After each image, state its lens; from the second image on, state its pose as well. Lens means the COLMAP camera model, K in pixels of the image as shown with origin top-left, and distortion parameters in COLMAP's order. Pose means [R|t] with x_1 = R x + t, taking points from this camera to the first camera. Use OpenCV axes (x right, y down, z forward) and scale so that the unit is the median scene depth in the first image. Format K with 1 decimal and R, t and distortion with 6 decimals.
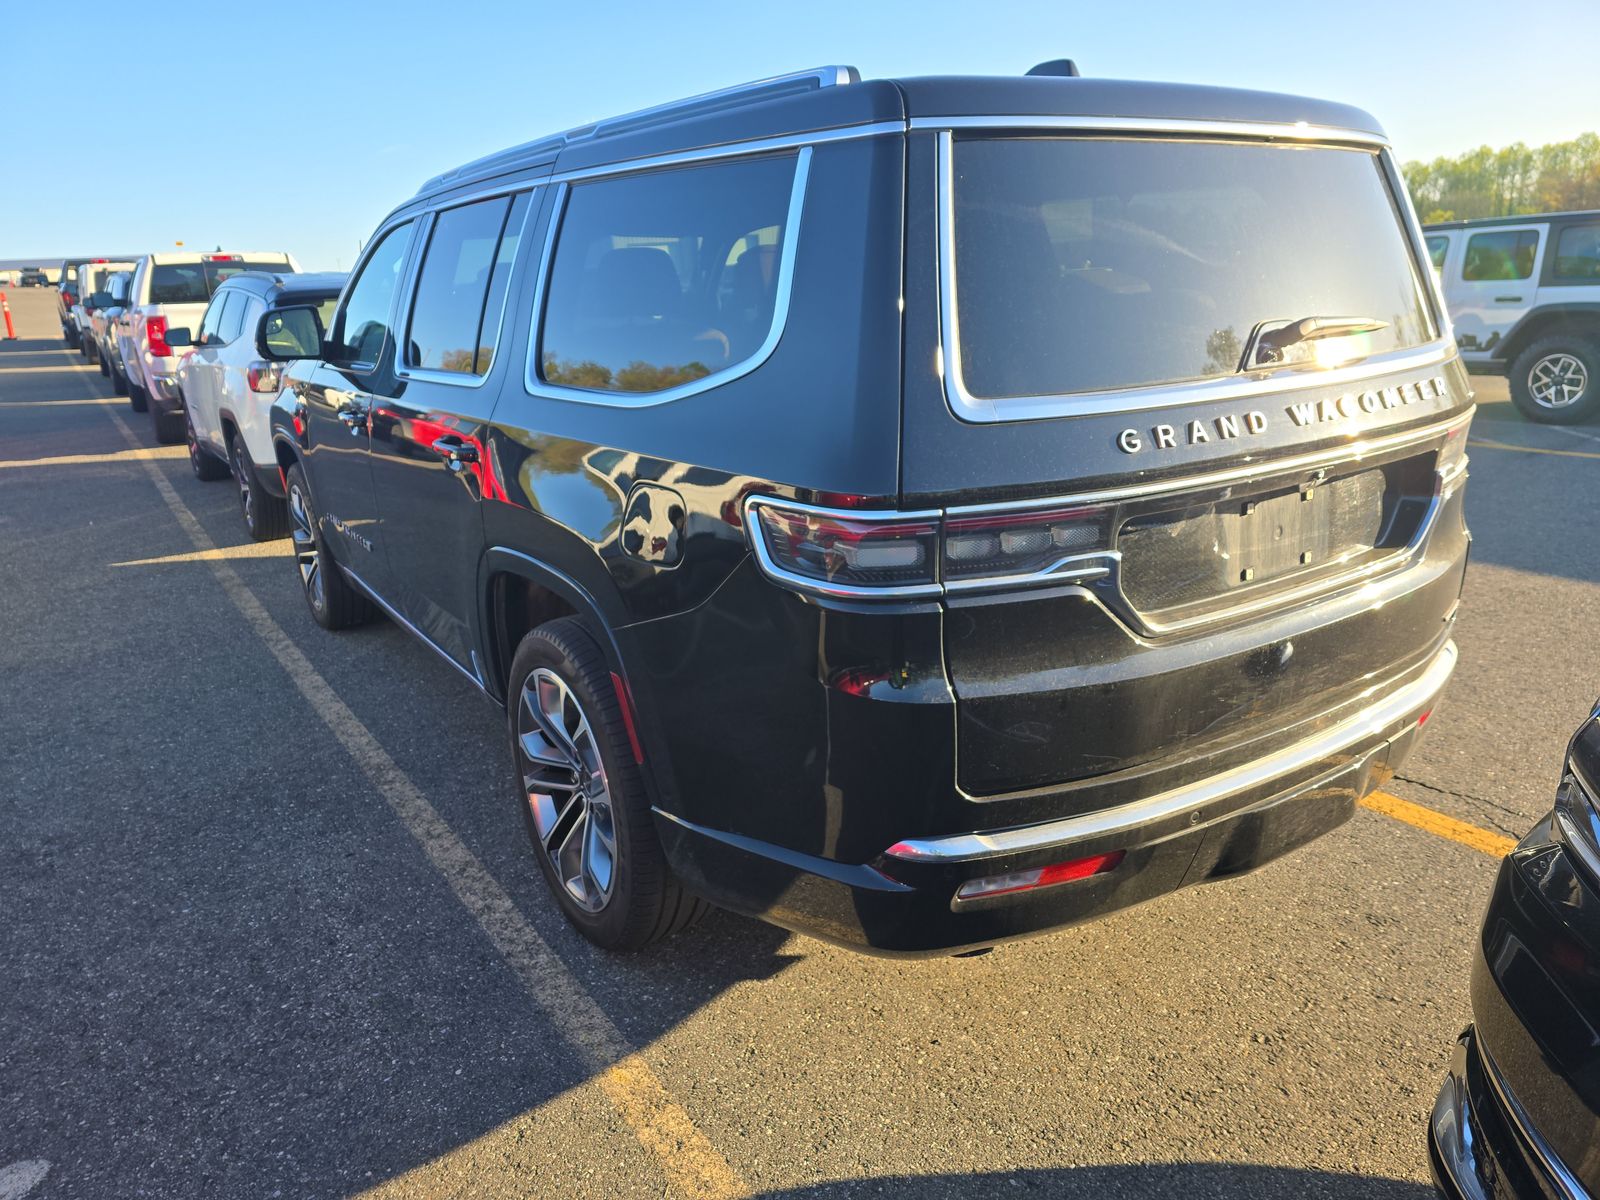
lens RADIAL K [[1050.6, 0, 788.9], [0, 1050.6, 596.5], [0, 0, 1]] dist [0.051400, -0.041759]
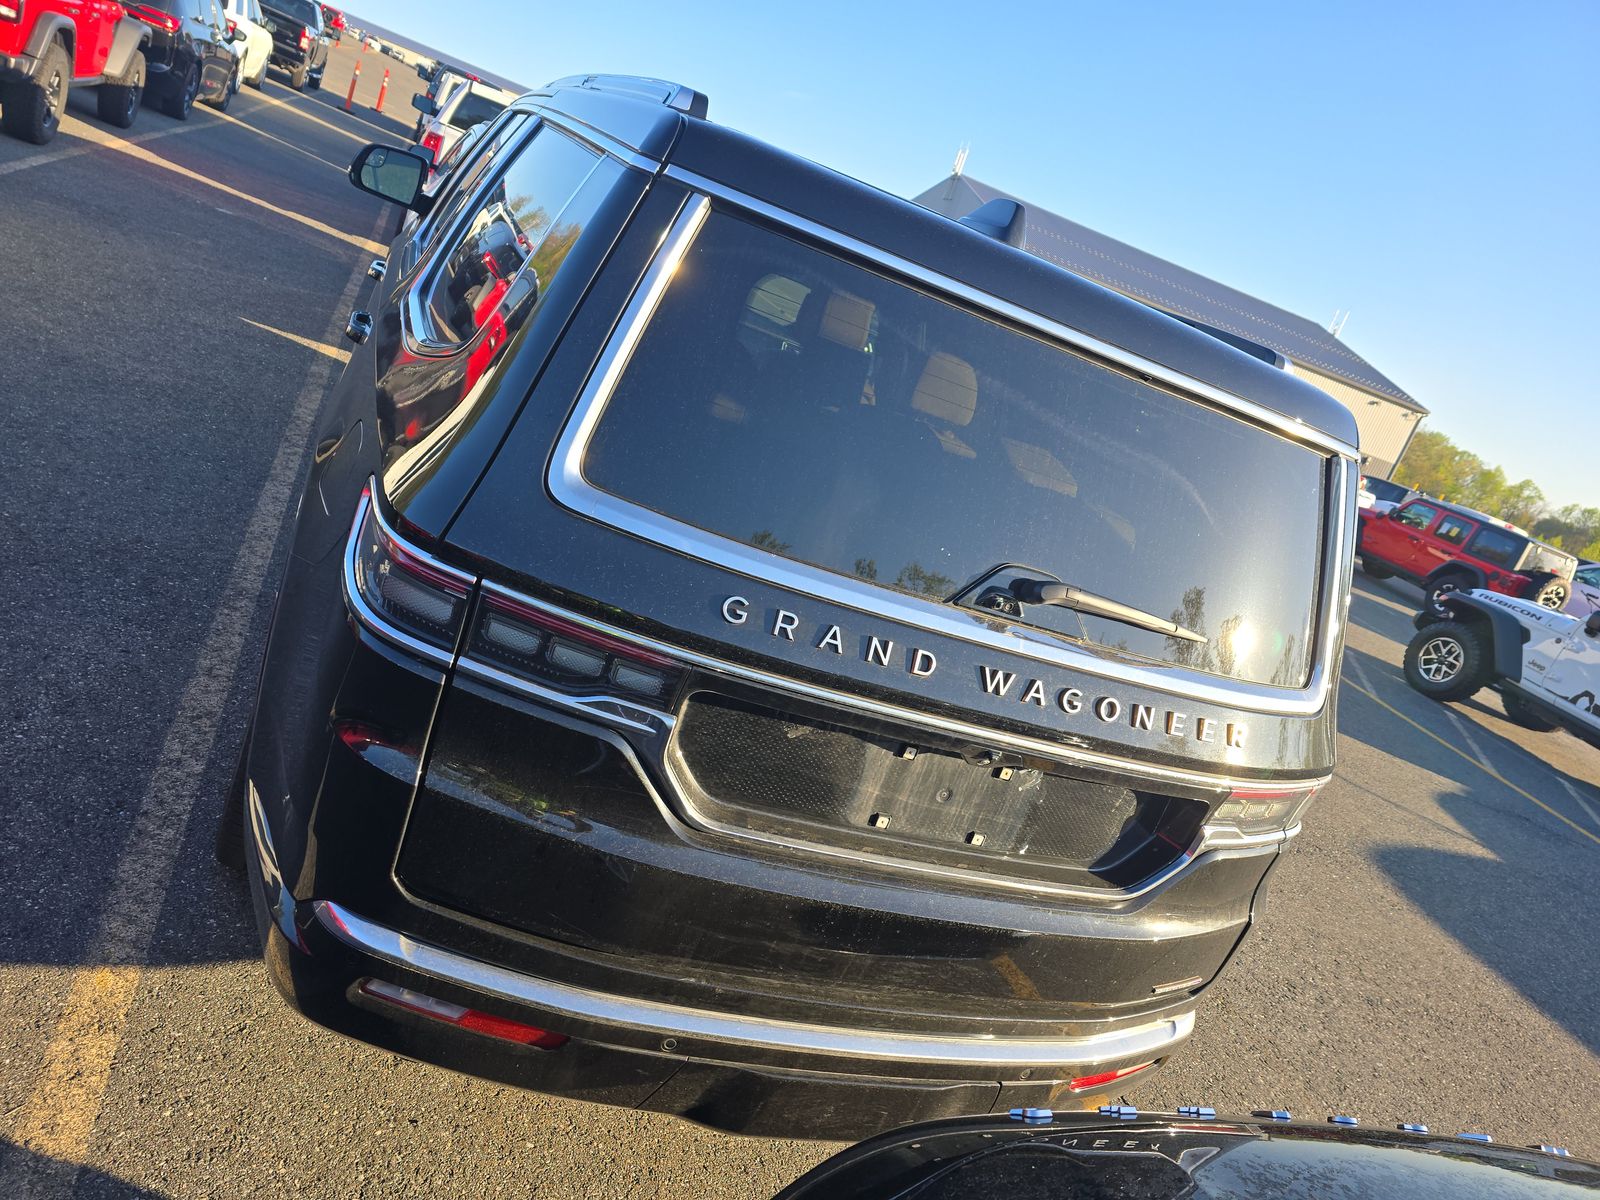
lens RADIAL K [[1050.6, 0, 788.9], [0, 1050.6, 596.5], [0, 0, 1]] dist [0.051400, -0.041759]
pose [[0.880893, 0.451688, -0.141437, 0.396617], [-0.454342, 0.890704, 0.014805, -0.157078], [0.132666, 0.051219, 0.989837, 0.139598]]
